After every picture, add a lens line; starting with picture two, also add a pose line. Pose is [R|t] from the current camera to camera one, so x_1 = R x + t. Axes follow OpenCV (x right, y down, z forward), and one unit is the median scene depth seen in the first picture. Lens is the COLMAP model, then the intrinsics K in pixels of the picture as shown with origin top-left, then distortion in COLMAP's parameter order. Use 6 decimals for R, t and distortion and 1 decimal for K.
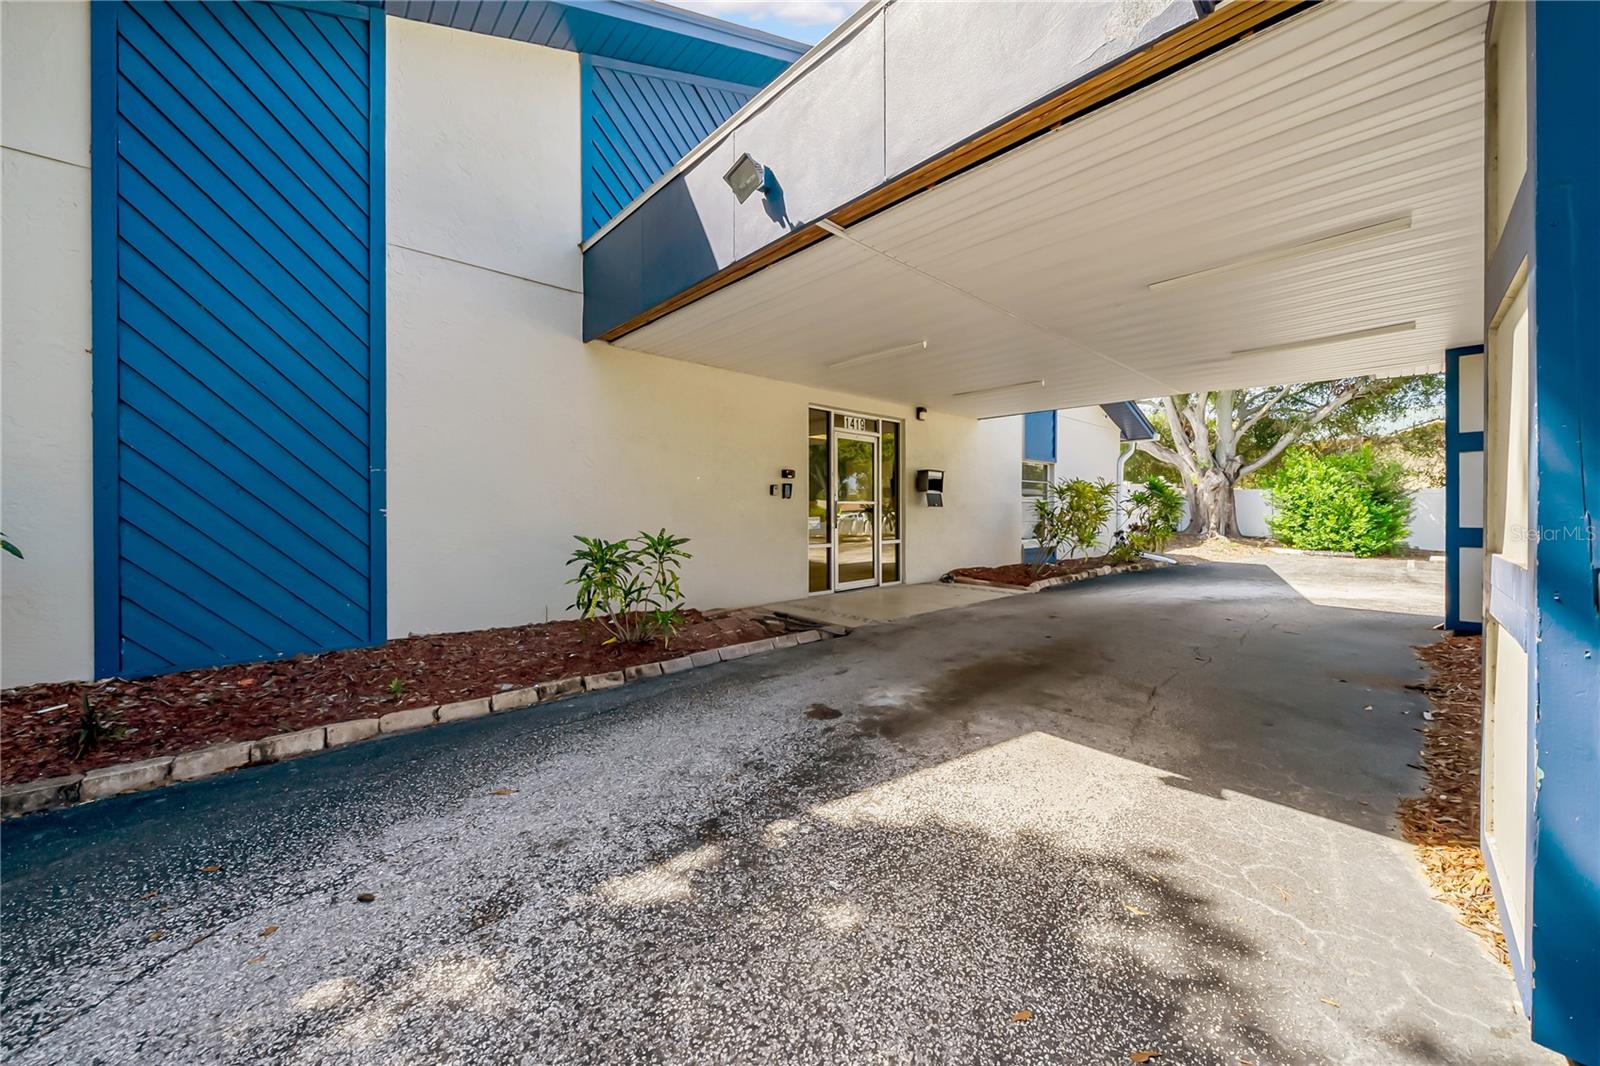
lens RADIAL K [[564.8, 0, 803.5], [0, 564.8, 525.2], [0, 0, 1]] dist [-0.001813, -0.000161]
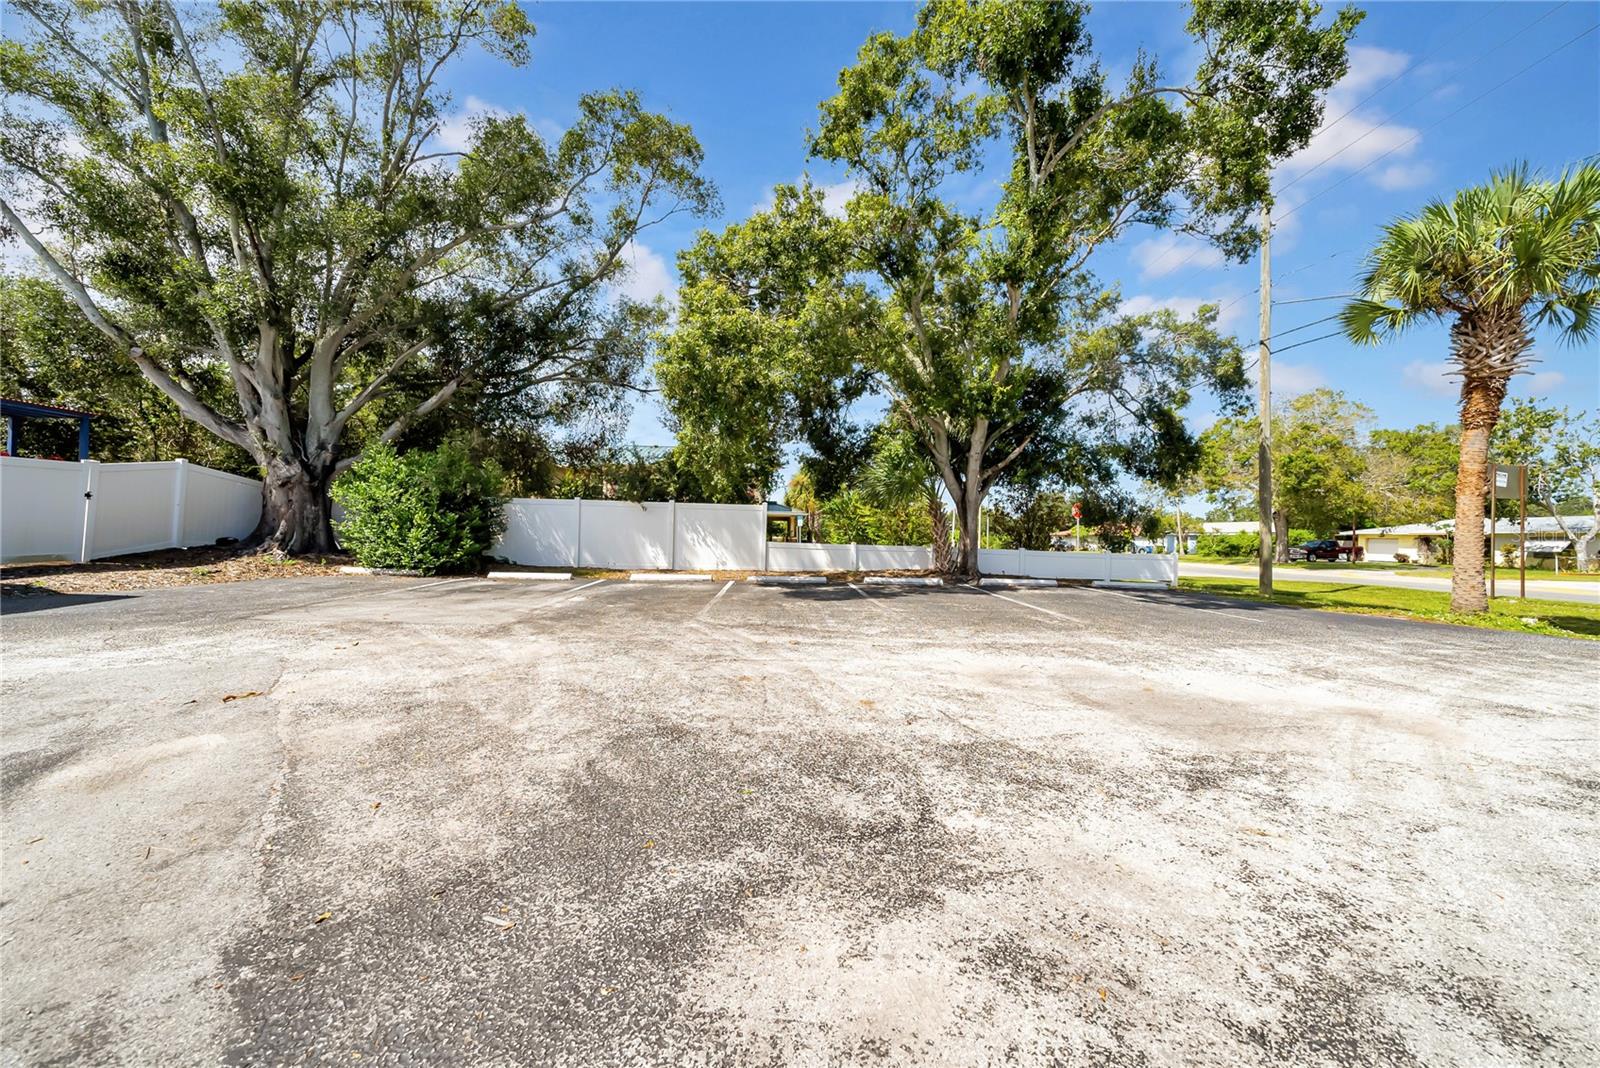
lens RADIAL K [[564.8, 0, 803.5], [0, 564.8, 526.2], [0, 0, 1]] dist [-0.001813, -0.000161]
pose [[0.632538, 0.030270, 0.773937, 1.509088], [-0.003049, 0.999326, -0.036593, 0.029007], [-0.774523, 0.020787, 0.632204, 0.142528]]
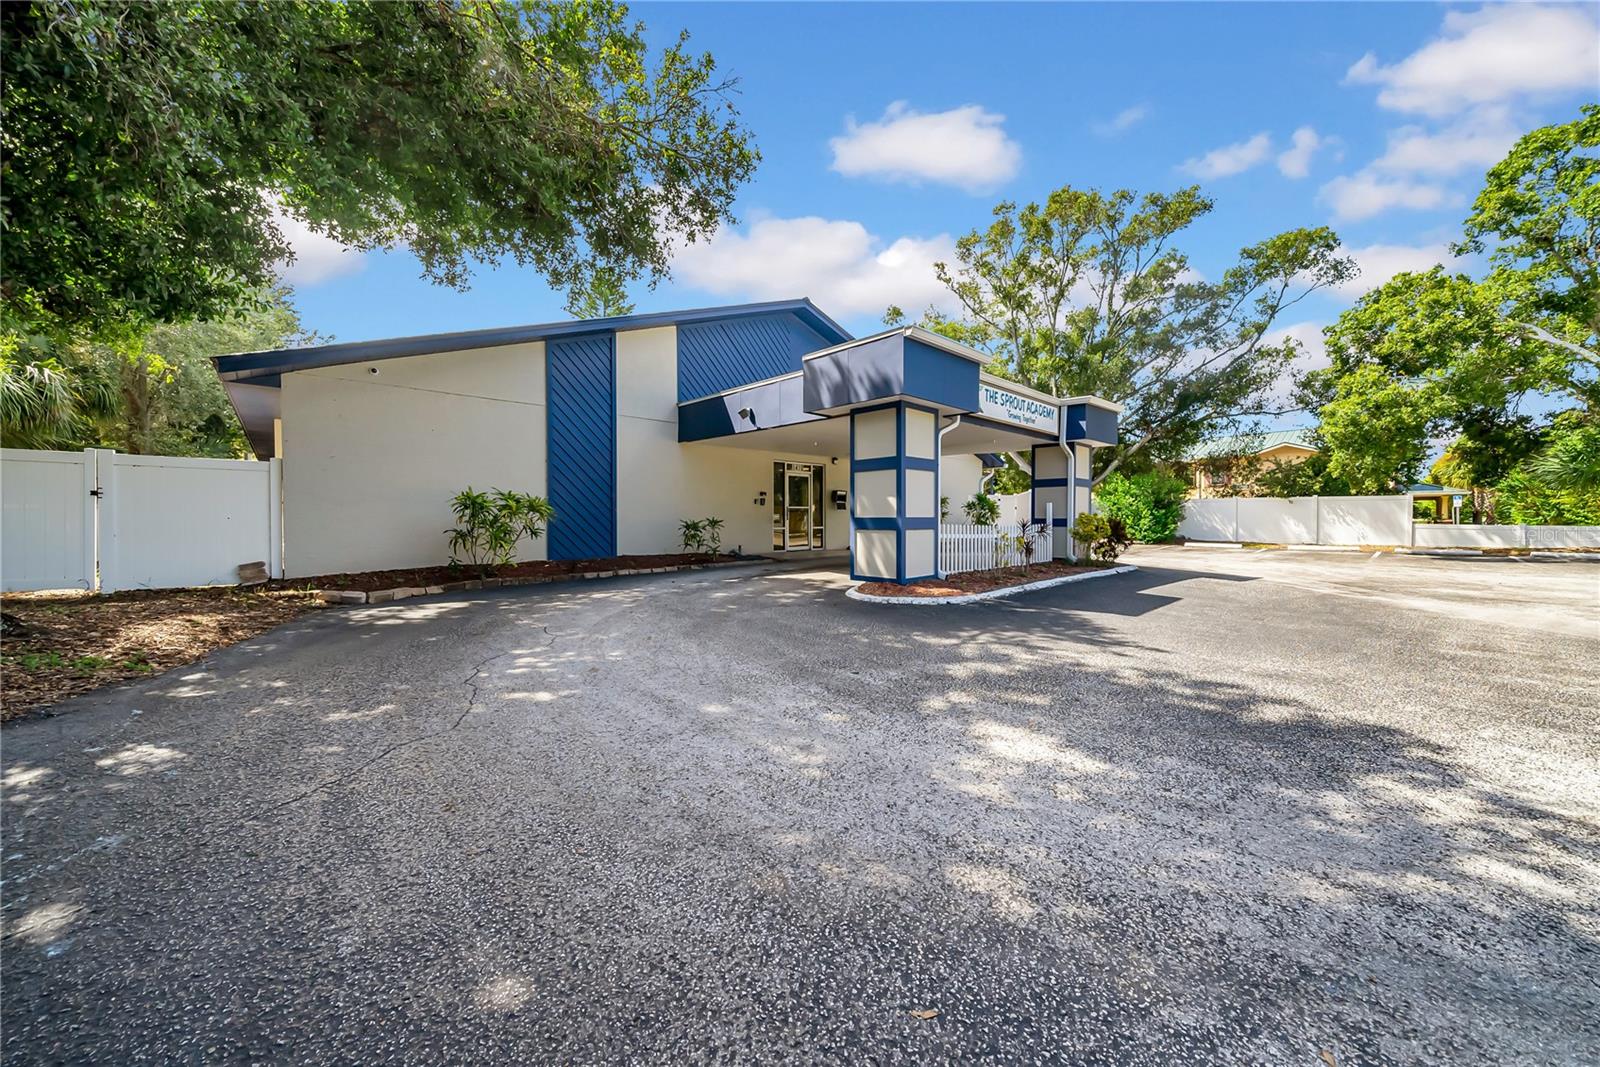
lens RADIAL K [[564.8, 0, 803.5], [0, 564.8, 525.7], [0, 0, 1]] dist [-0.001813, -0.000161]
pose [[0.999928, 0.002241, 0.011778, 0.097559], [-0.002167, 0.999978, -0.006294, 0.040774], [-0.011792, 0.006268, 0.999911, -1.094515]]
